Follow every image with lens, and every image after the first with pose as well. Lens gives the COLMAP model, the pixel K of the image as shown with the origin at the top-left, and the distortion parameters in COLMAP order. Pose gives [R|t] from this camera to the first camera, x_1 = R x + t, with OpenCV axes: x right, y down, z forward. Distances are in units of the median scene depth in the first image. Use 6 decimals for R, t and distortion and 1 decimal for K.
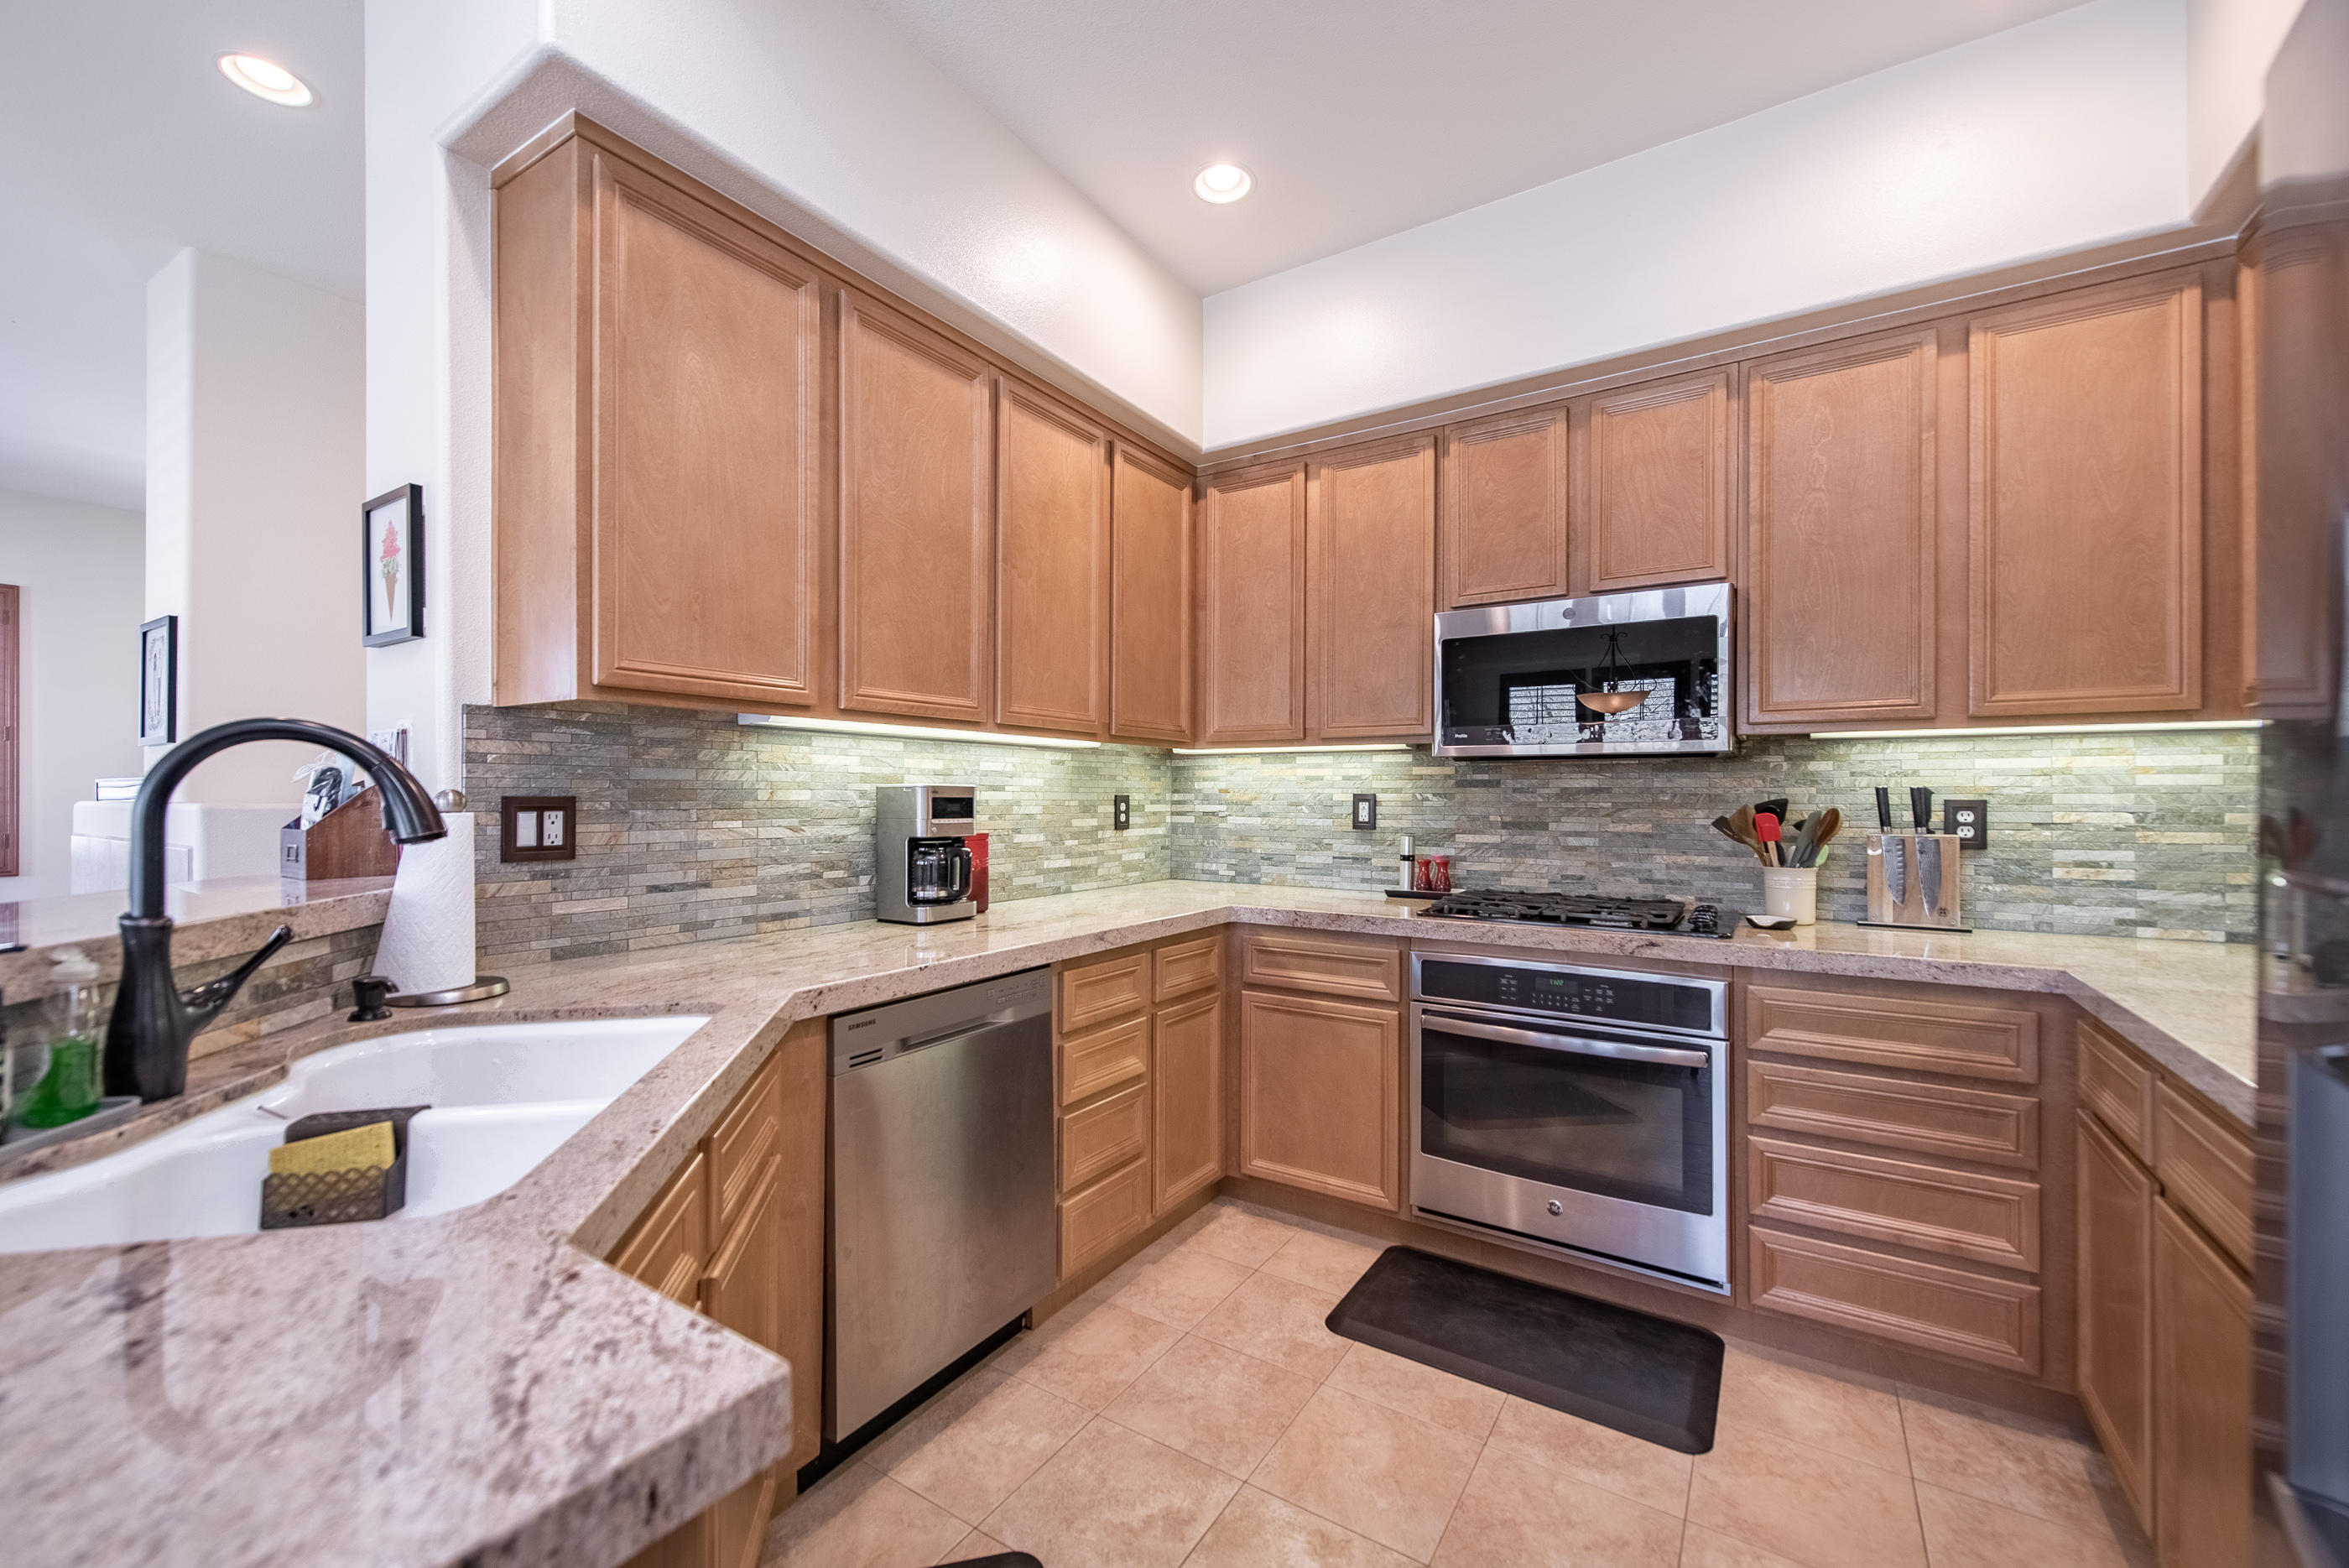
lens RADIAL K [[939.5, 0, 1175.0], [0, 939.5, 792.7], [0, 0, 1]] dist [0.018260, -0.000036]
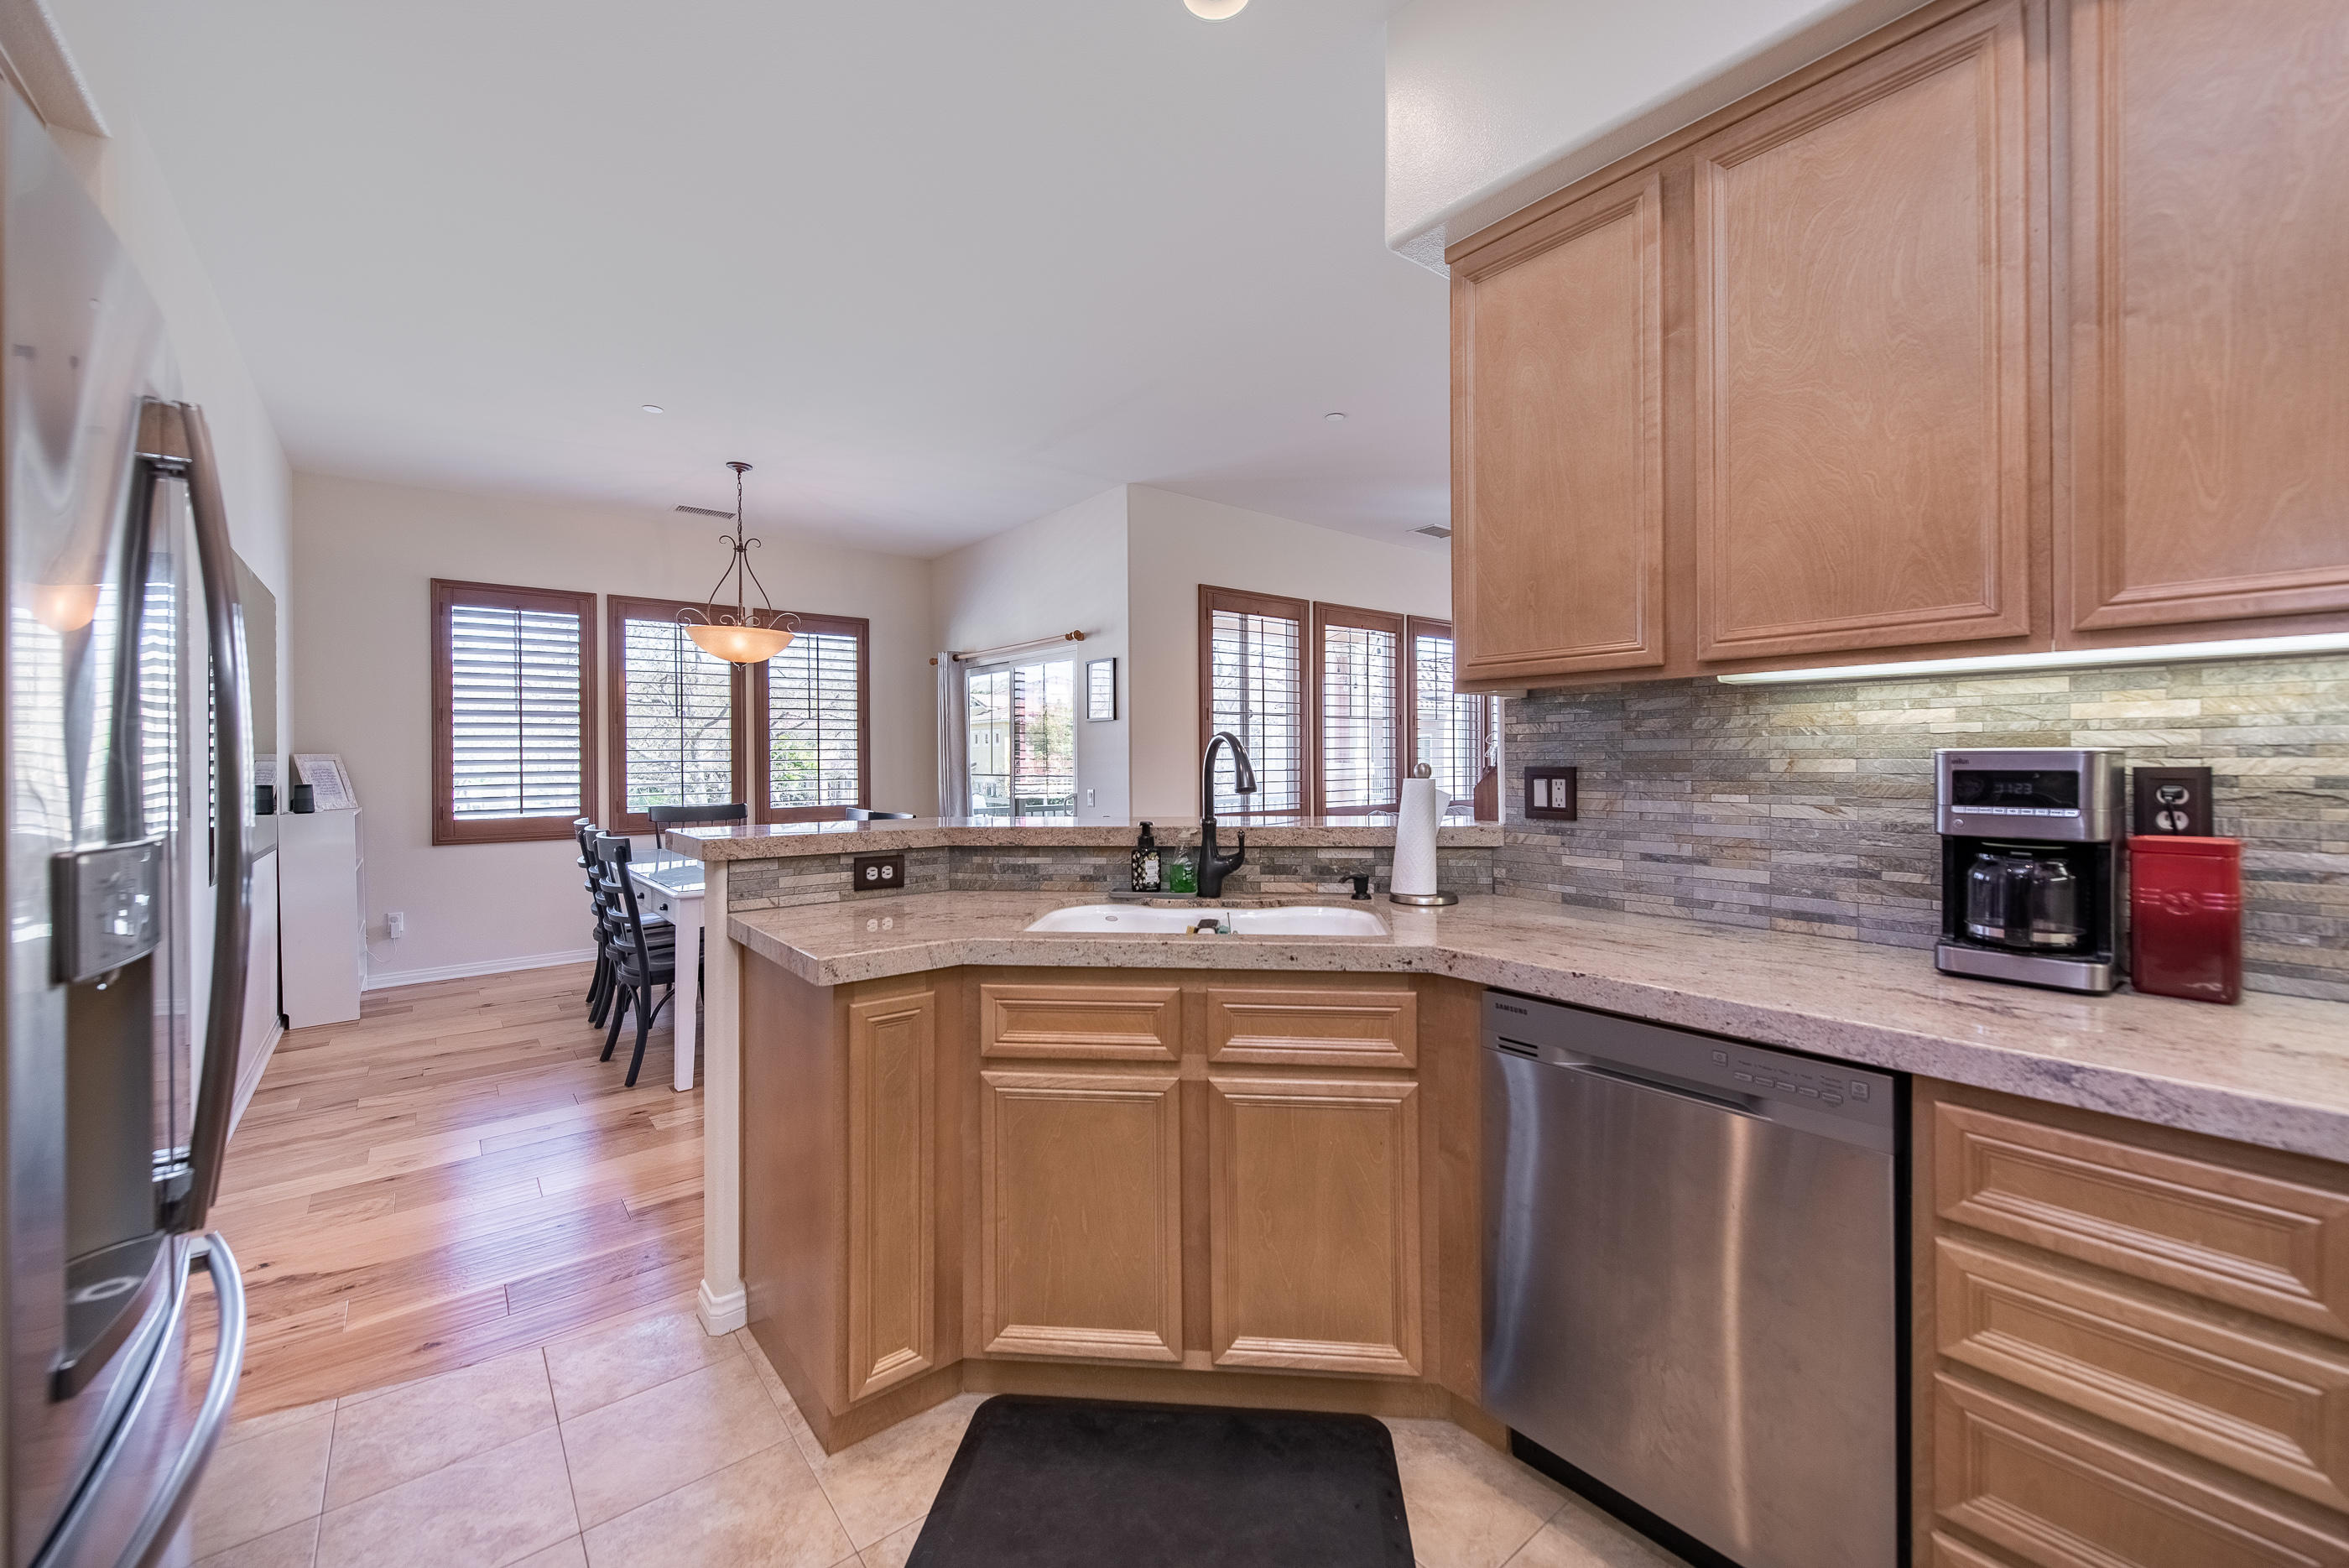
lens RADIAL K [[928.5, 0, 1177.6], [0, 928.5, 759.5], [0, 0, 1]] dist [0.019027, -0.006487]
pose [[-0.310702, -0.000732, -0.950507, 0.556808], [0.008323, 0.999959, -0.003491, -0.004919], [0.950471, -0.008996, -0.310683, 0.809249]]
